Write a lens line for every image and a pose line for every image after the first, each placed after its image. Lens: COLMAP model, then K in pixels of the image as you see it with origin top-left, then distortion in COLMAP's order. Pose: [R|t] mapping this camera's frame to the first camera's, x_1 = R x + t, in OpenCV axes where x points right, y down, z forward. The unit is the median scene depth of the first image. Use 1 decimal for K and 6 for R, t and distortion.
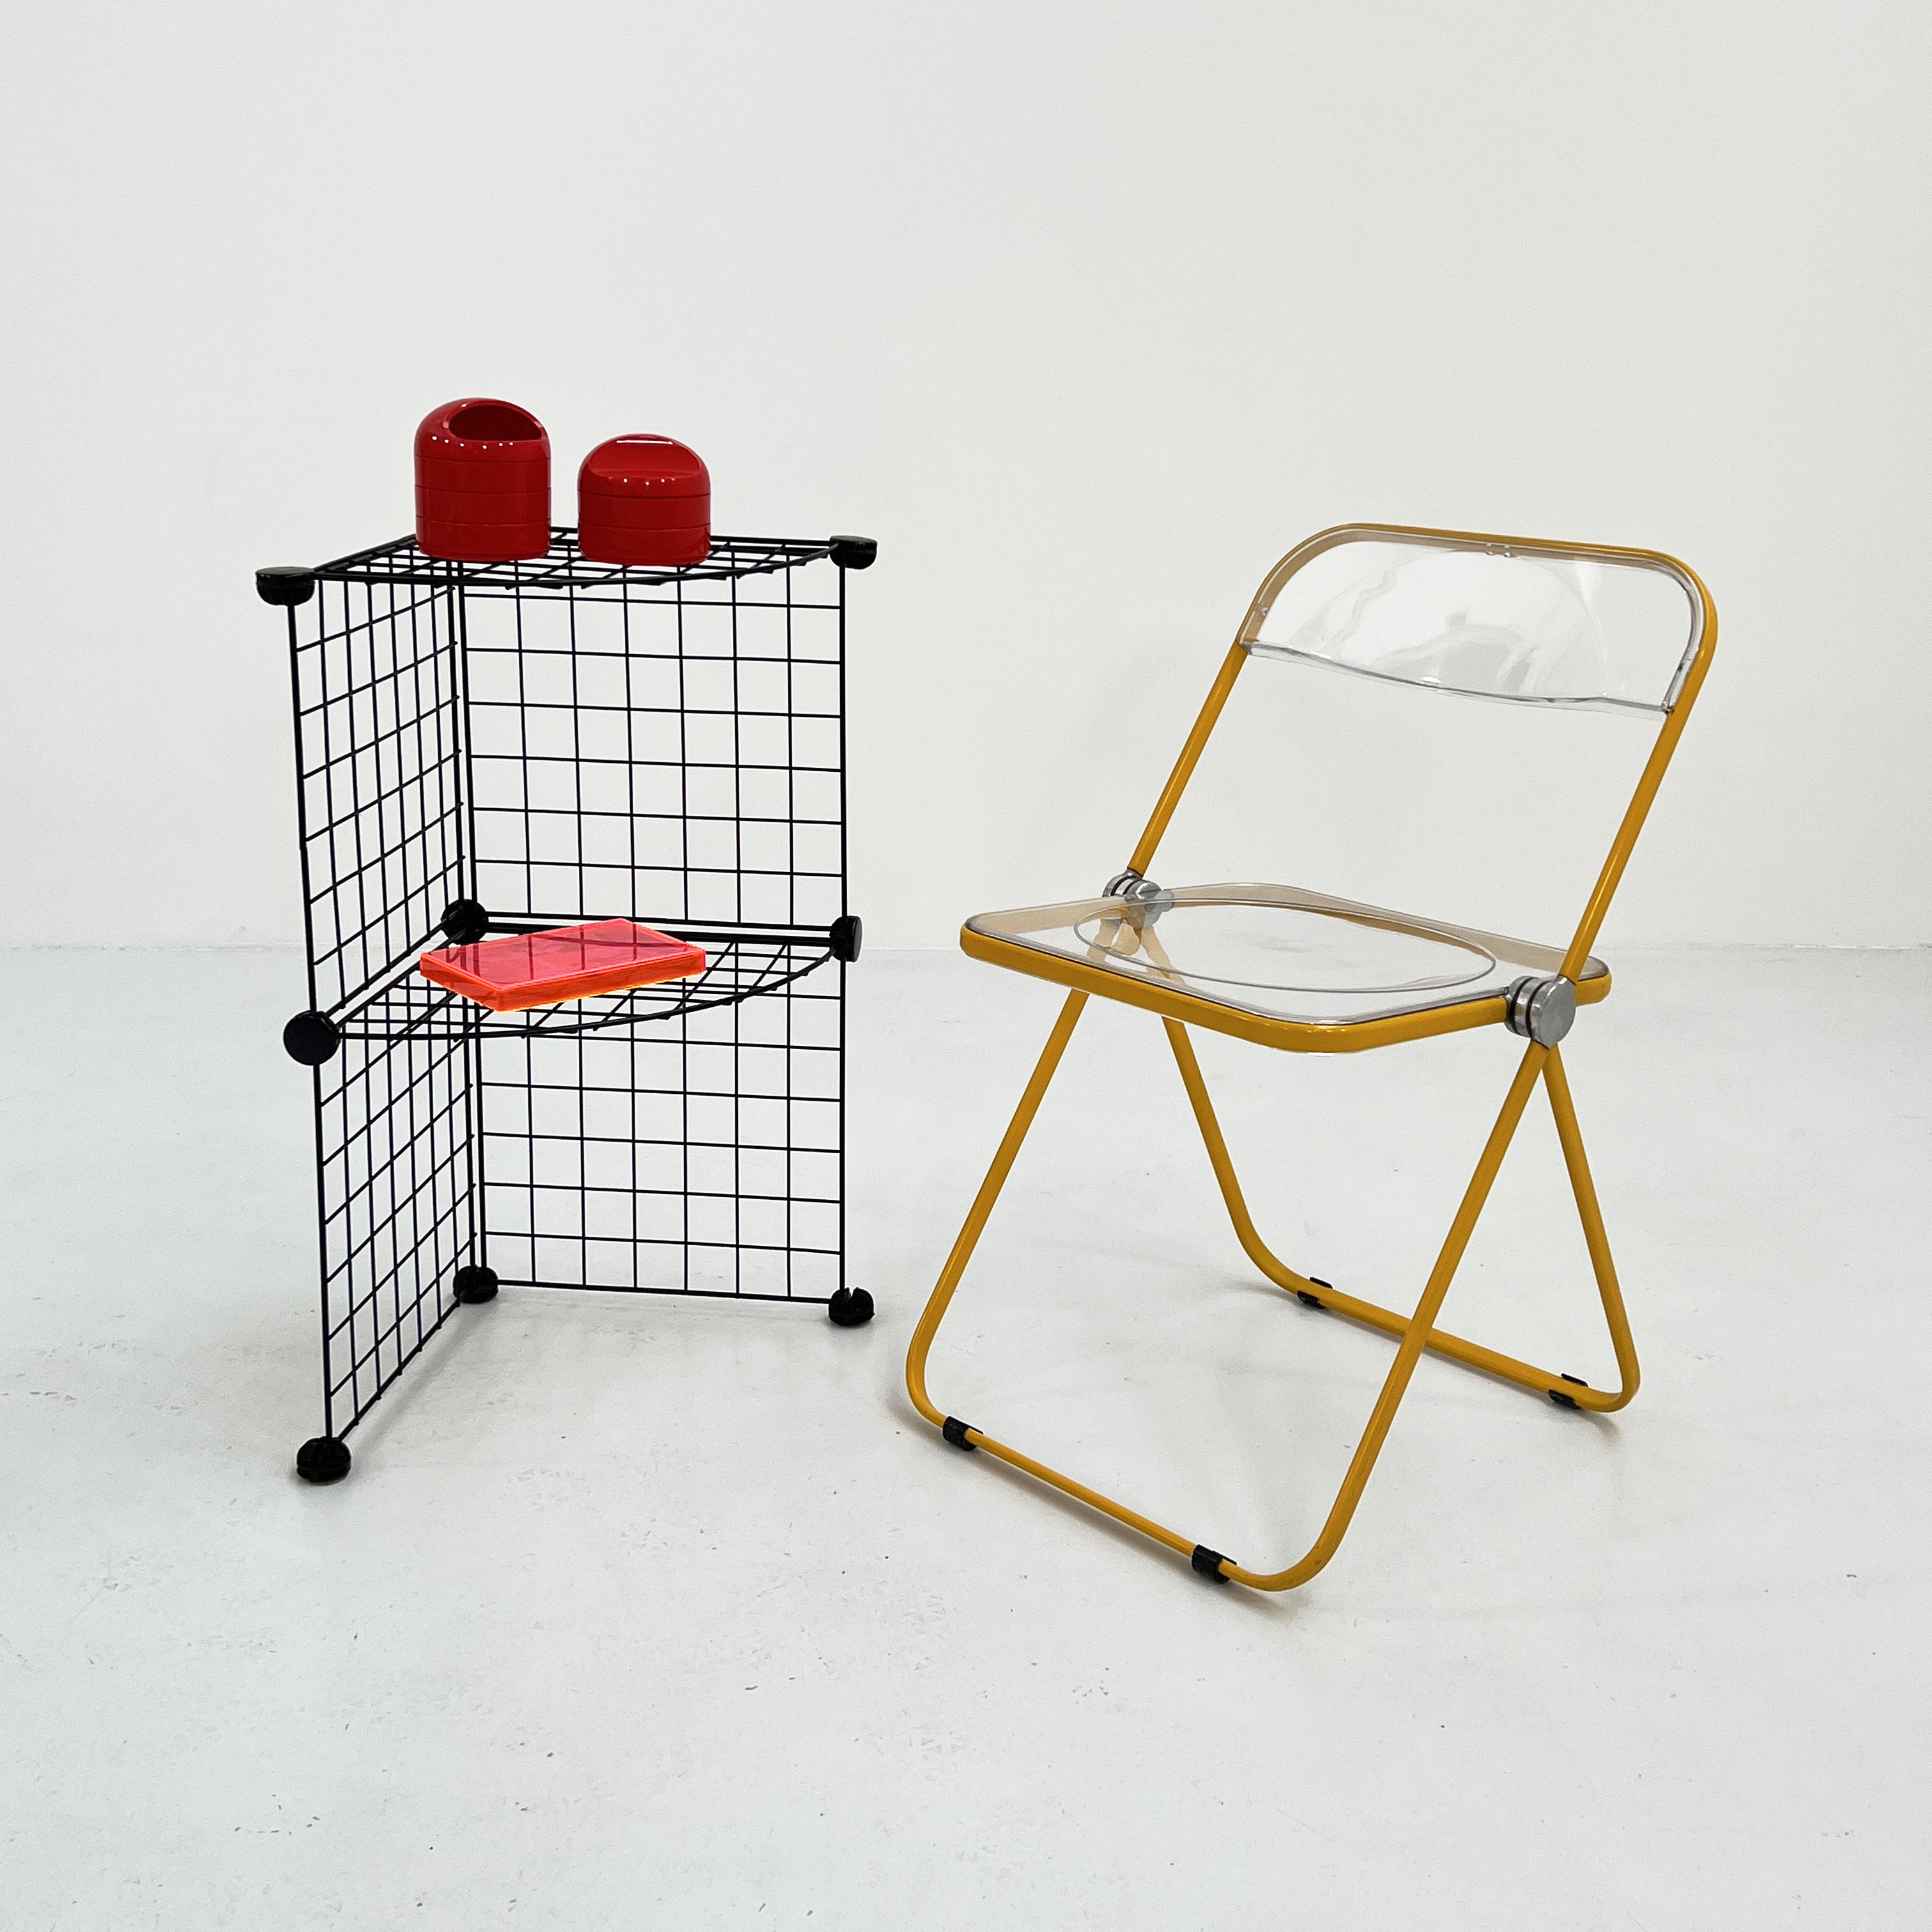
lens RADIAL K [[2572.1, 0, 961.7], [0, 2572.1, 852.8], [0, 0, 1]] dist [0.107428, -0.042711]
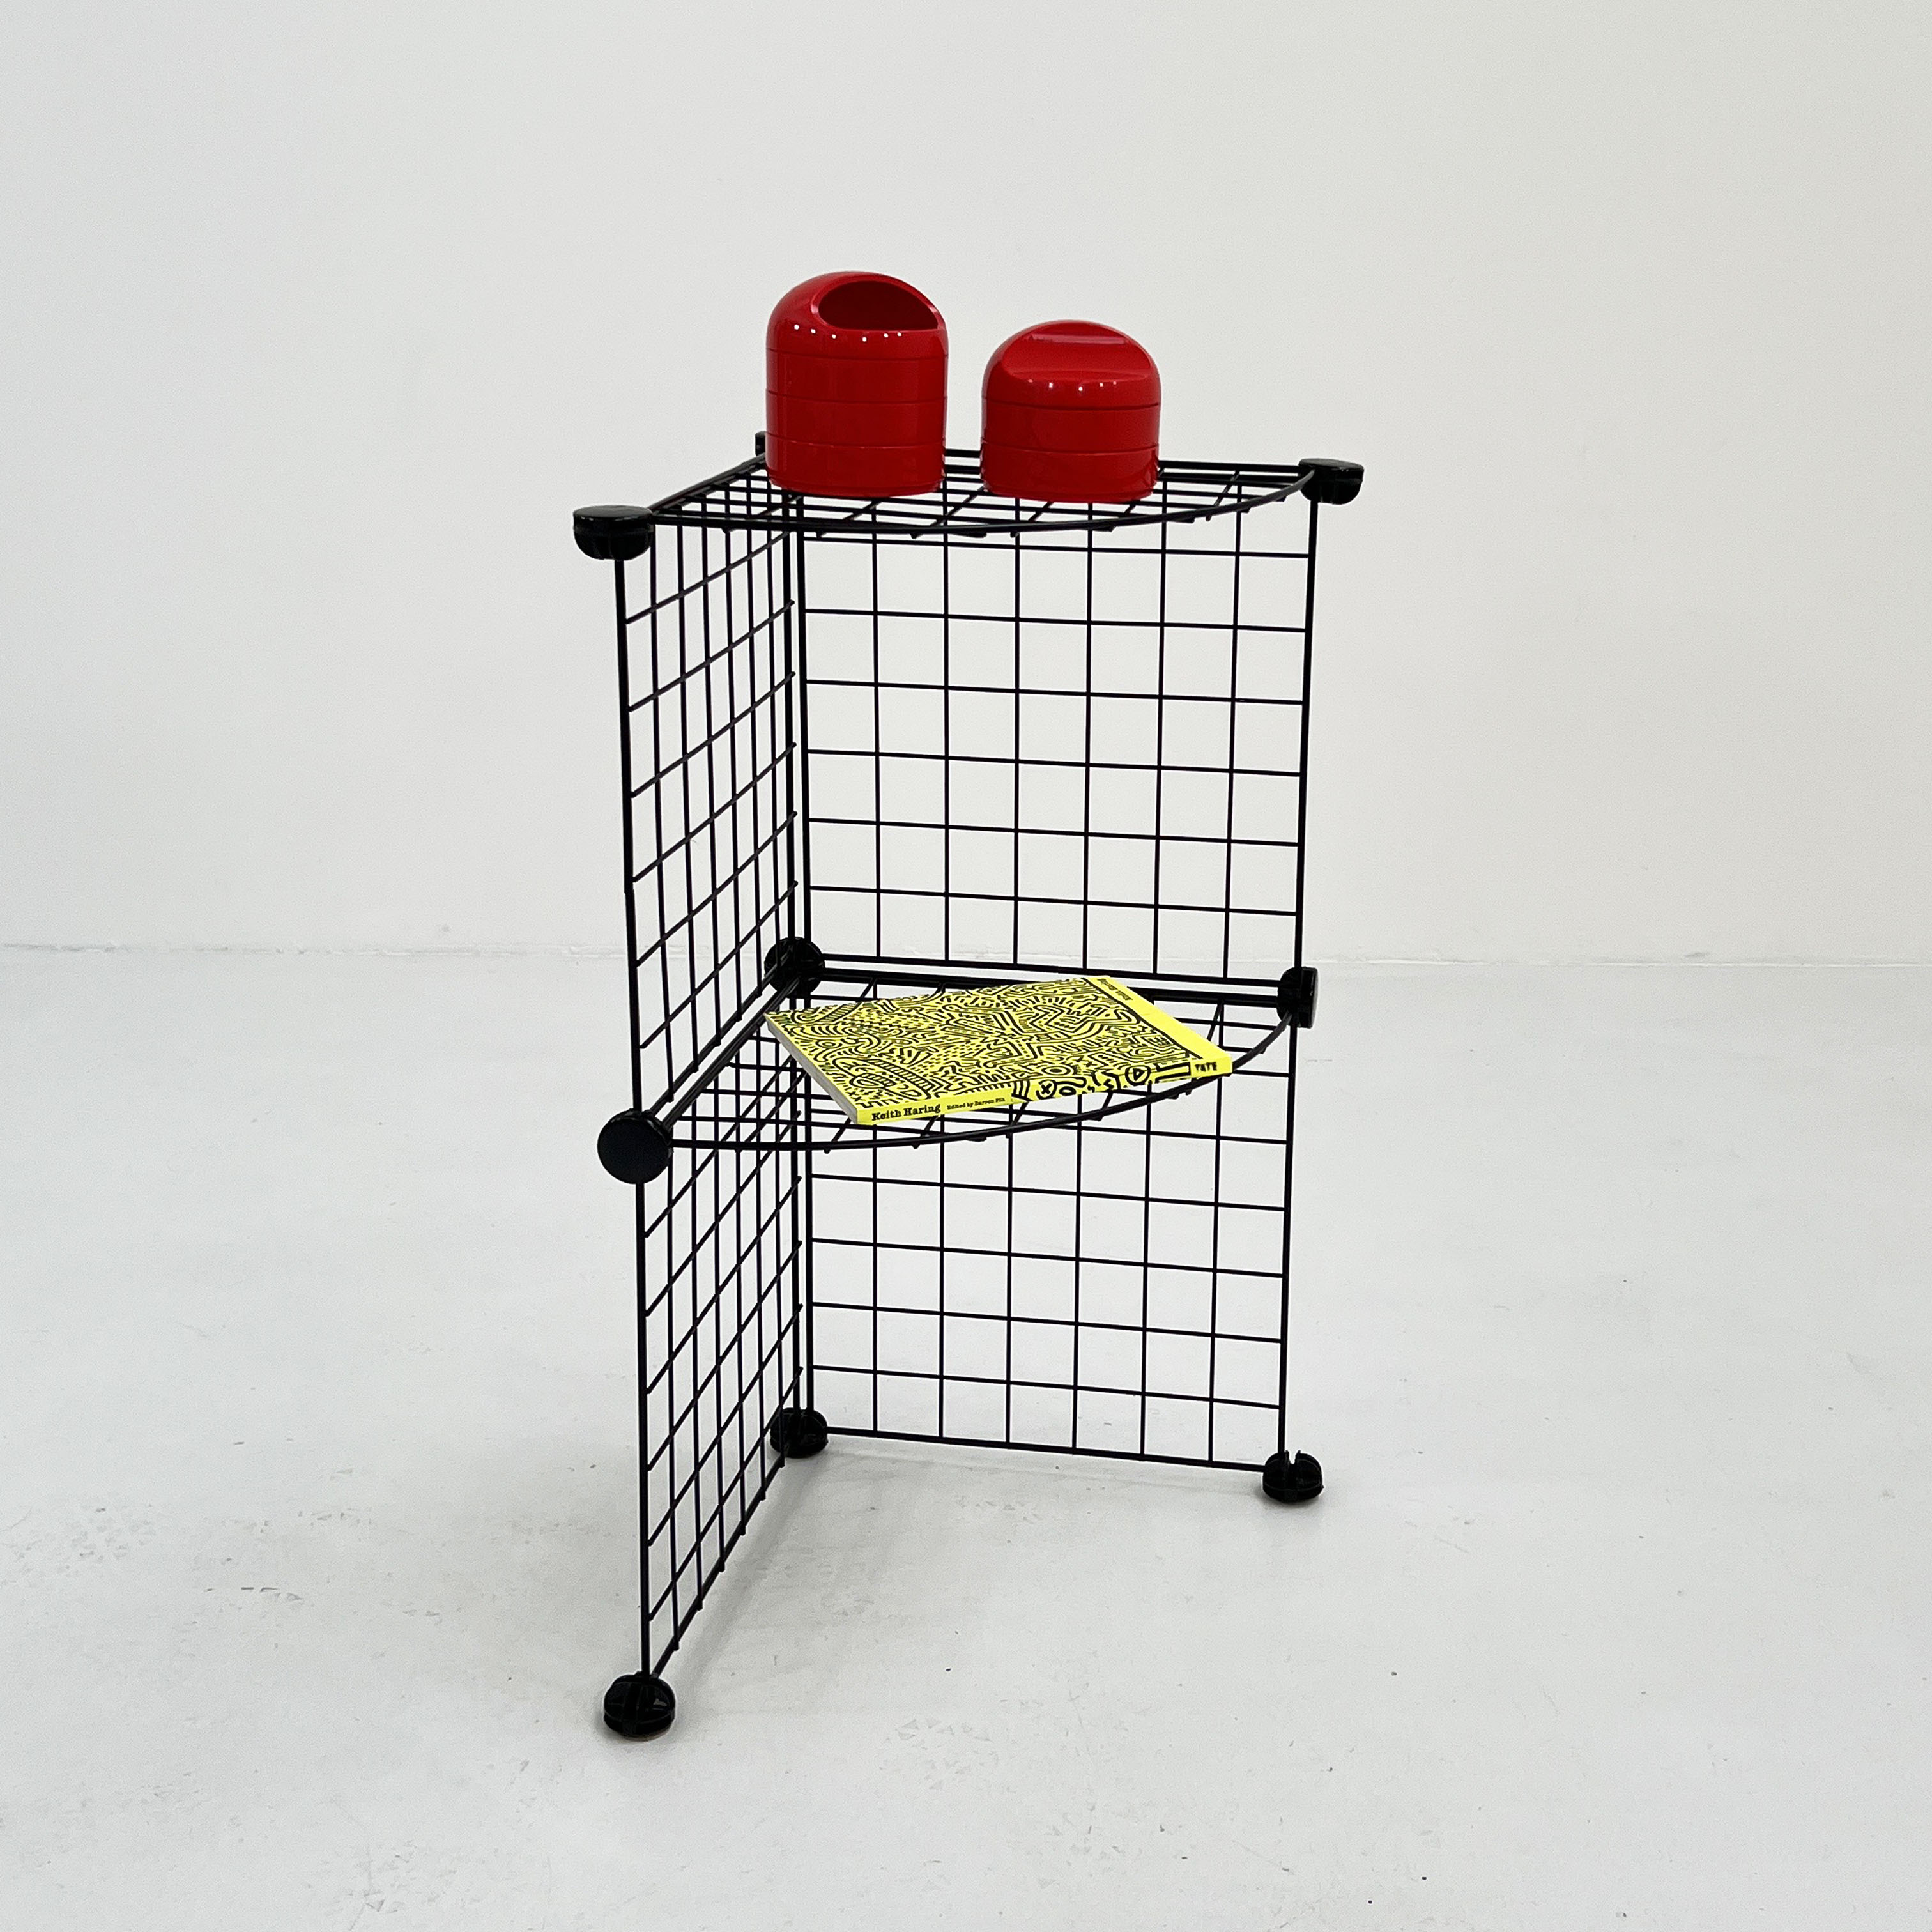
lens RADIAL K [[2712.3, 0, 964.0], [0, 2712.3, 870.9], [0, 0, 1]] dist [0.144749, 0.015941]
pose [[0.998624, 0.009389, -0.051590, -0.105815], [-0.007747, 0.999460, 0.031945, -0.029060], [0.051862, -0.031501, 0.998157, 0.209150]]
